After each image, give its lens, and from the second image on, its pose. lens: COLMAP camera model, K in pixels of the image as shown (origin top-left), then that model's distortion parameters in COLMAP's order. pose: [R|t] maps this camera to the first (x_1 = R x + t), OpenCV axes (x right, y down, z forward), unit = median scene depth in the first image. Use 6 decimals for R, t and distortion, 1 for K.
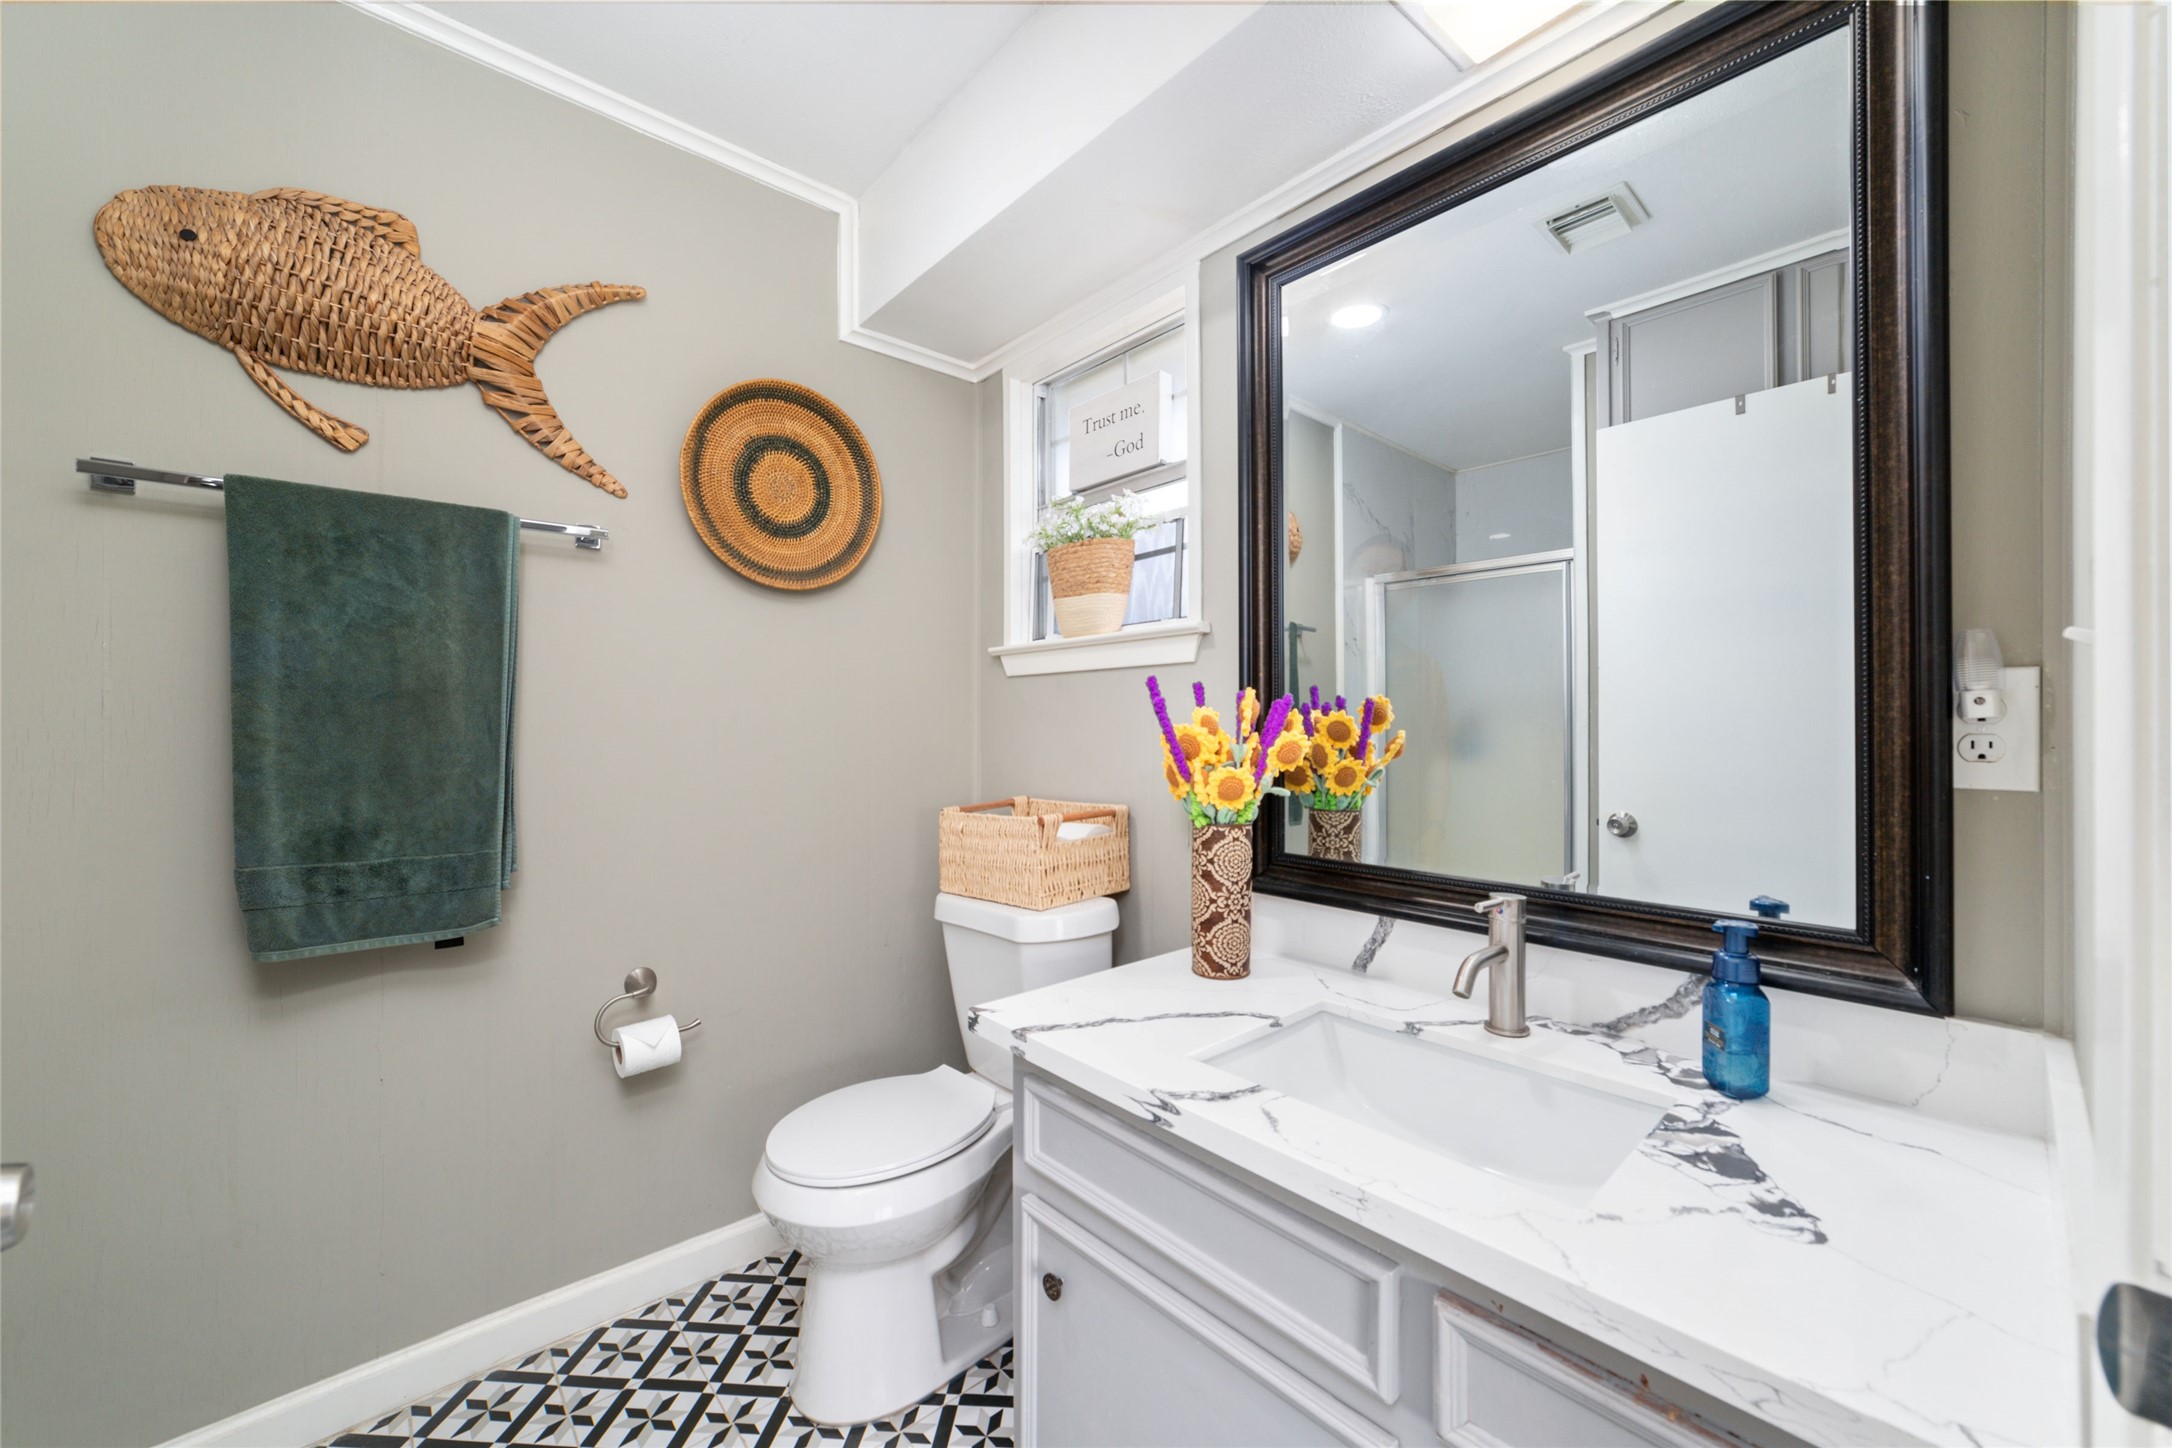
lens RADIAL K [[815.0, 0, 1080.5], [0, 815.0, 721.7], [0, 0, 1]] dist [-0.000124, 0.000011]
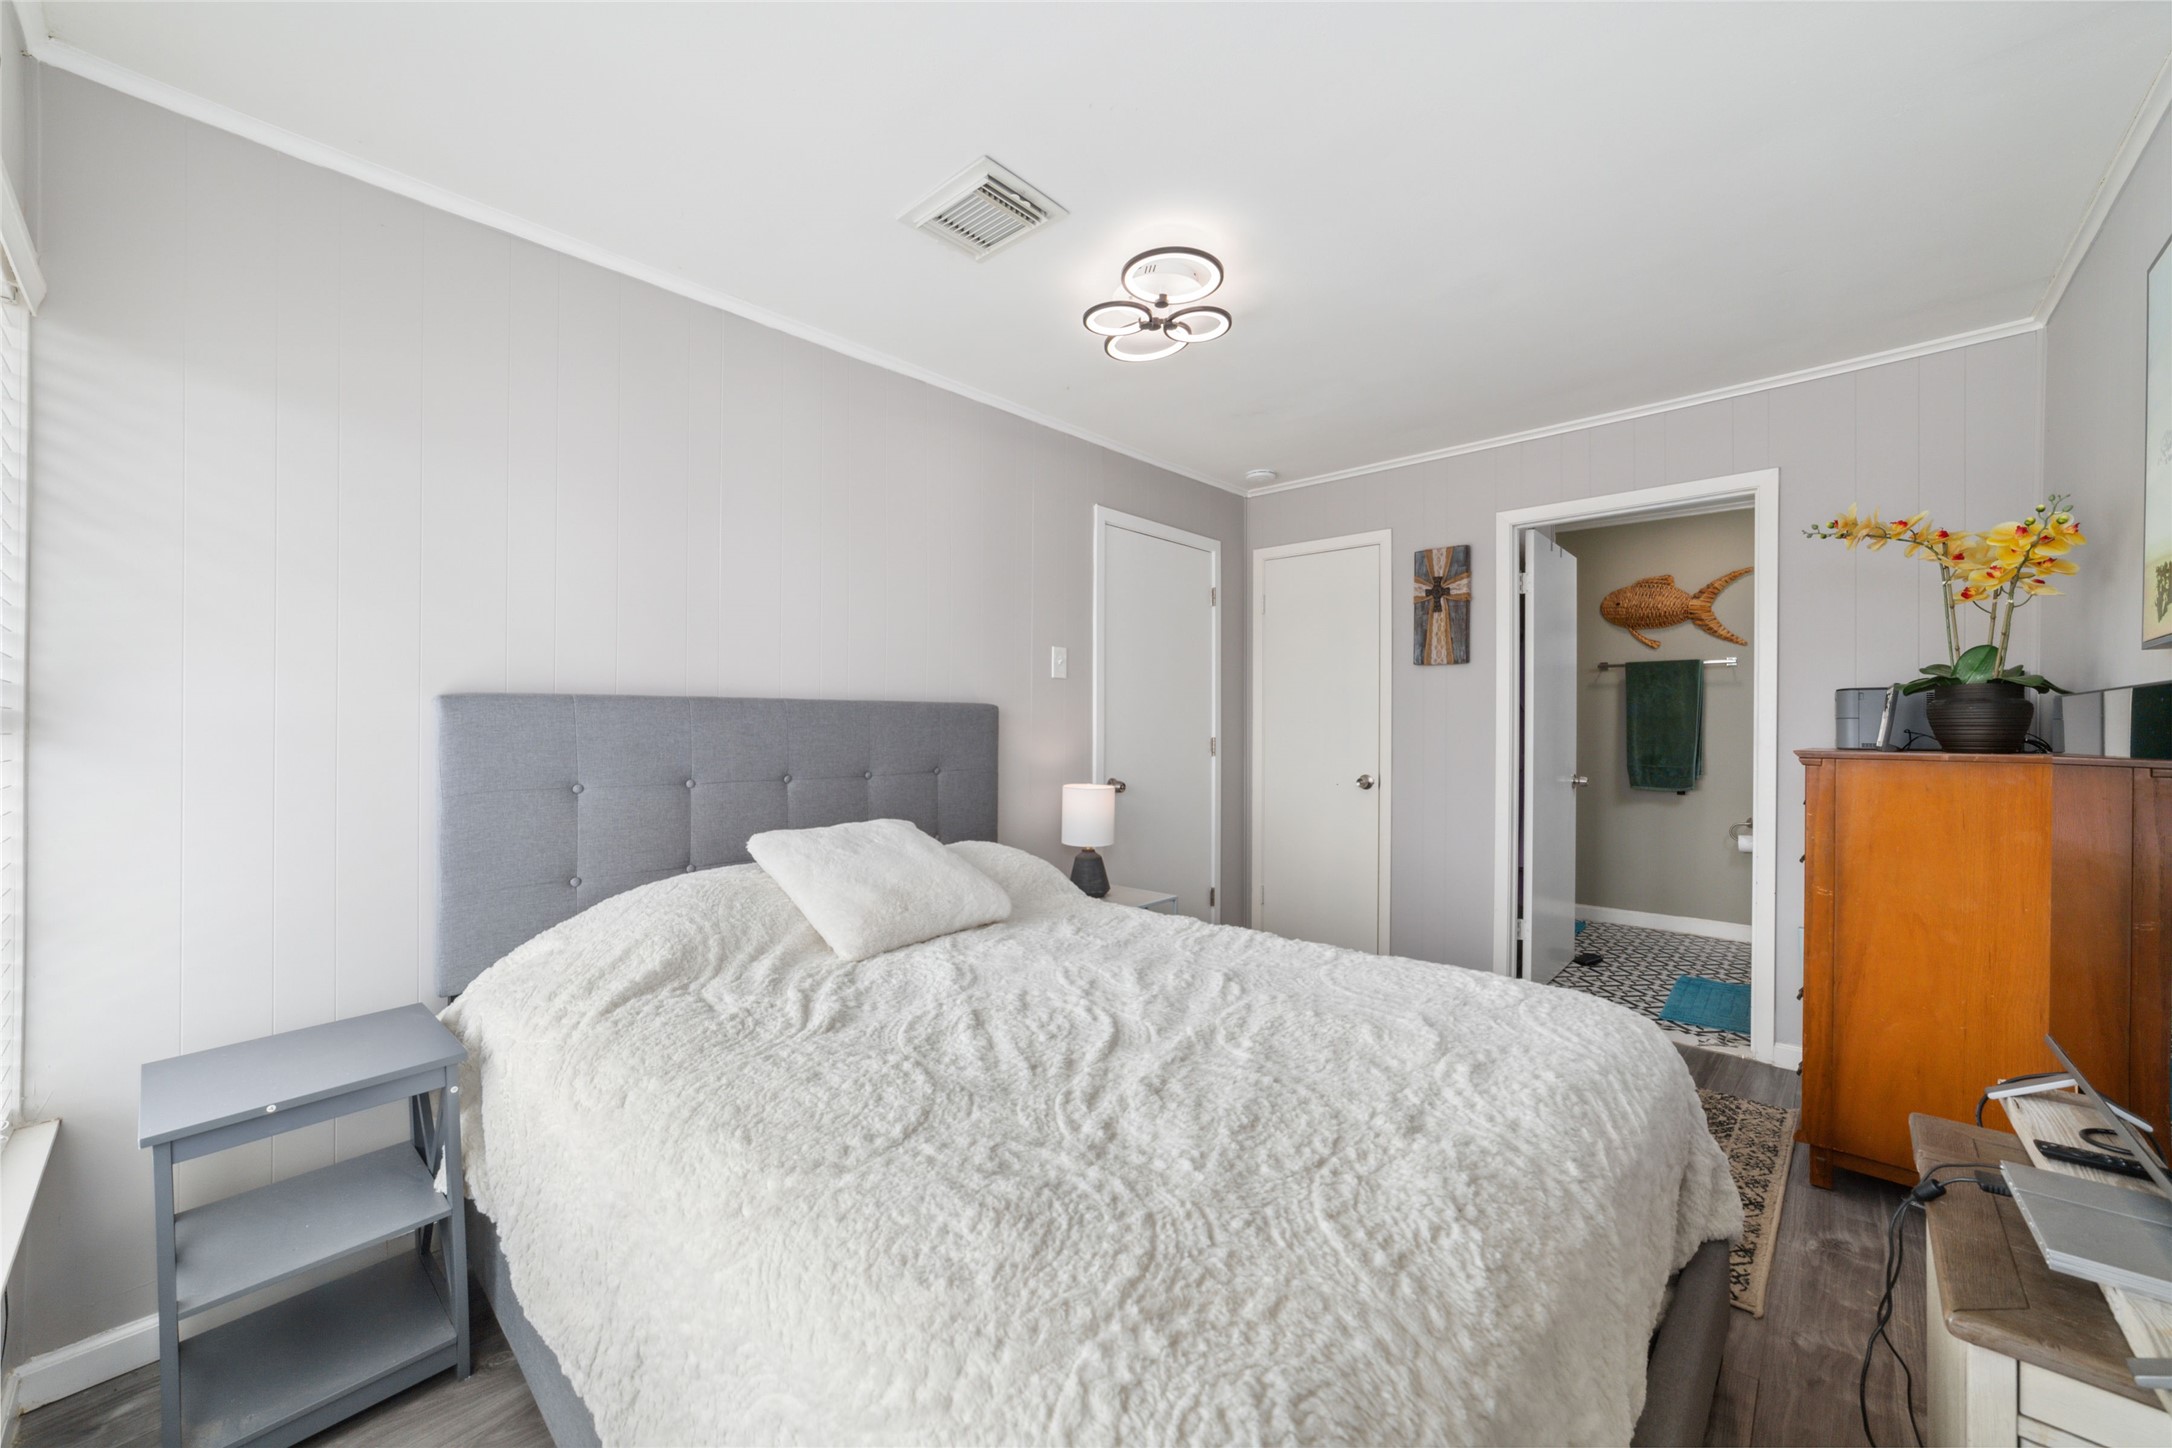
lens RADIAL K [[815.0, 0, 1080.5], [0, 815.0, 721.7], [0, 0, 1]] dist [-0.000124, 0.000011]
pose [[0.110188, 0.003573, -0.993904, 2.317889], [0.003103, 0.999987, 0.003939, -0.041265], [0.993906, -0.003518, 0.110175, -1.845907]]
